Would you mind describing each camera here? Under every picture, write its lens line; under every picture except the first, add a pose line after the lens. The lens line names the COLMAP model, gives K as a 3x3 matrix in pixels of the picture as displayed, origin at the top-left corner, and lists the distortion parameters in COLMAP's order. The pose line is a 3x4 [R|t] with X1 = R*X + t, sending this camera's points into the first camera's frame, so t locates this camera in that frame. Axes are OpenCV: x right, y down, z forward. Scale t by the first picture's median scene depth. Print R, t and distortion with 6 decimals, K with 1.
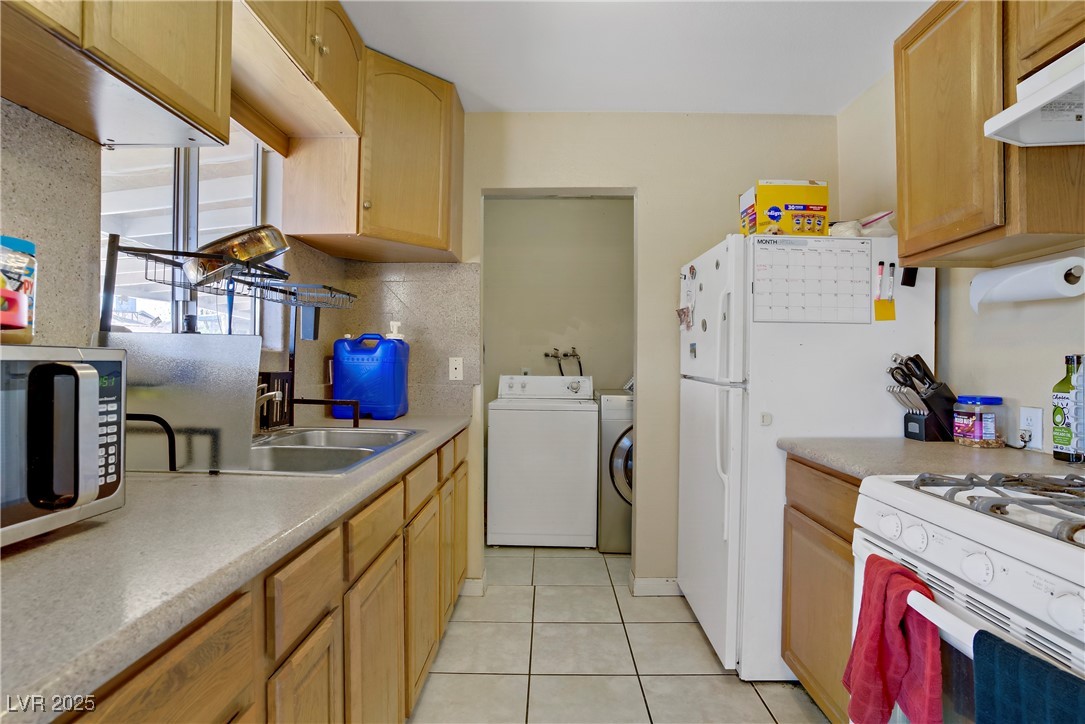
lens RADIAL K [[535.1, 0, 544.9], [0, 535.1, 363.3], [0, 0, 1]] dist [-0.070453, 0.029071]
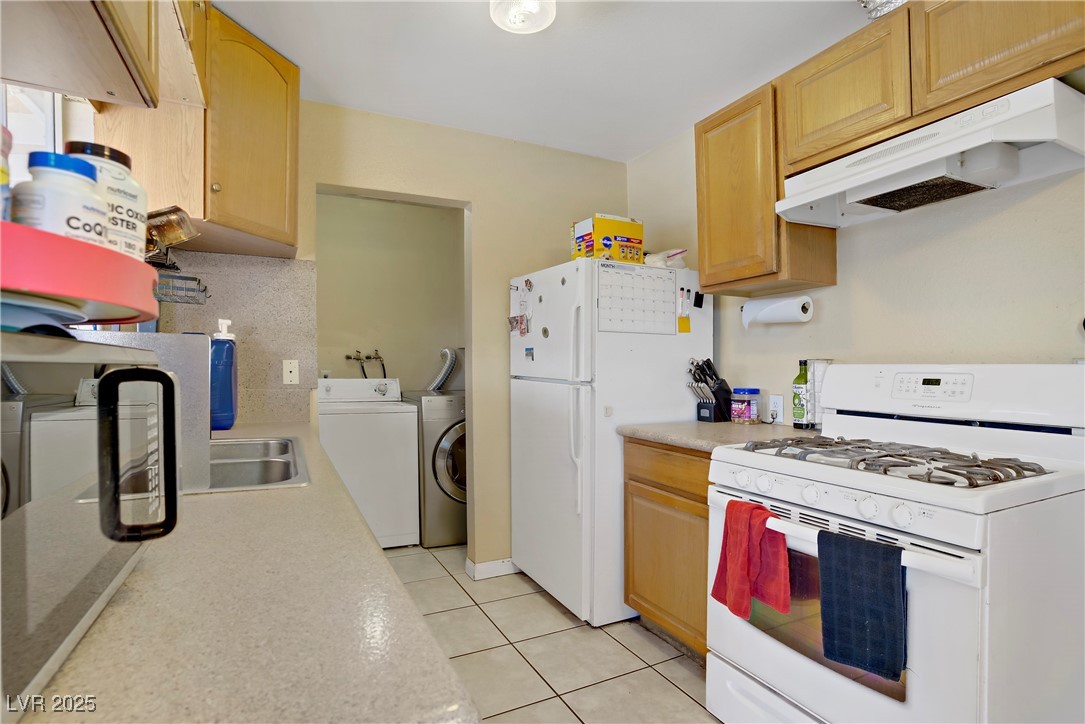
lens RADIAL K [[535.1, 0, 531.0], [0, 535.1, 369.4], [0, 0, 1]] dist [-0.070453, 0.029071]
pose [[0.890222, -0.006308, 0.455484, -0.284145], [0.002515, 0.999957, 0.008933, -0.001966], [-0.455521, -0.006806, 0.890199, -0.019699]]
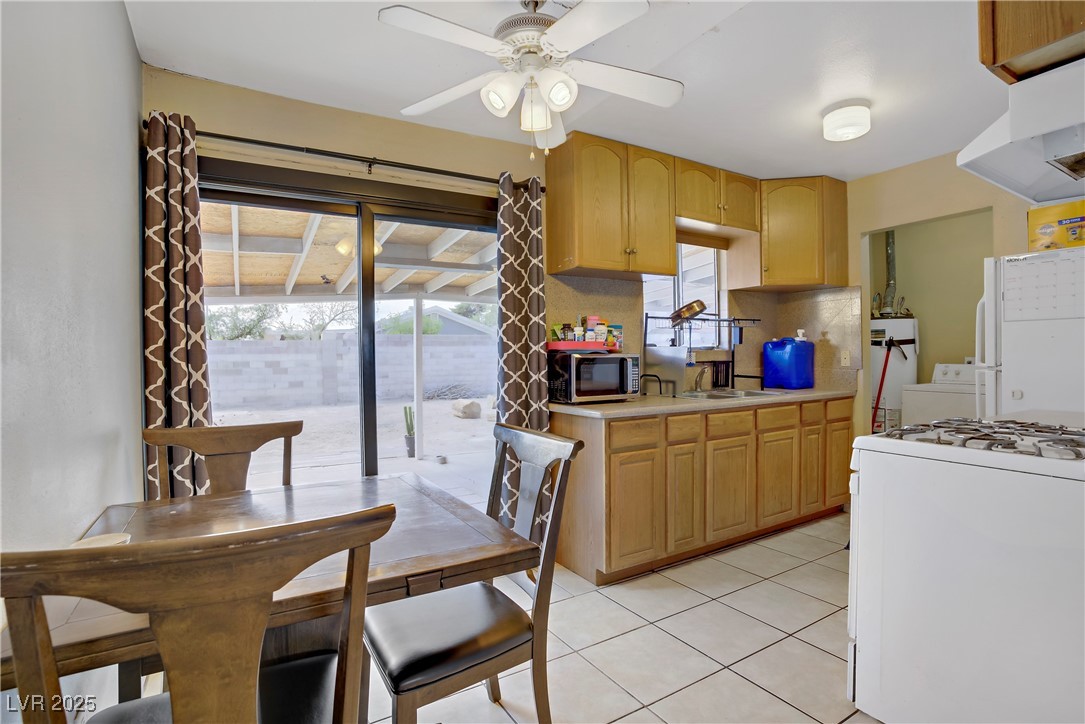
lens RADIAL K [[535.1, 0, 537.7], [0, 535.1, 357.7], [0, 0, 1]] dist [-0.070453, 0.029071]
pose [[0.517284, -0.009455, -0.855761, 0.847144], [0.013394, 0.999906, -0.002951, 0.001138], [0.855709, -0.009935, 0.517362, -0.646714]]
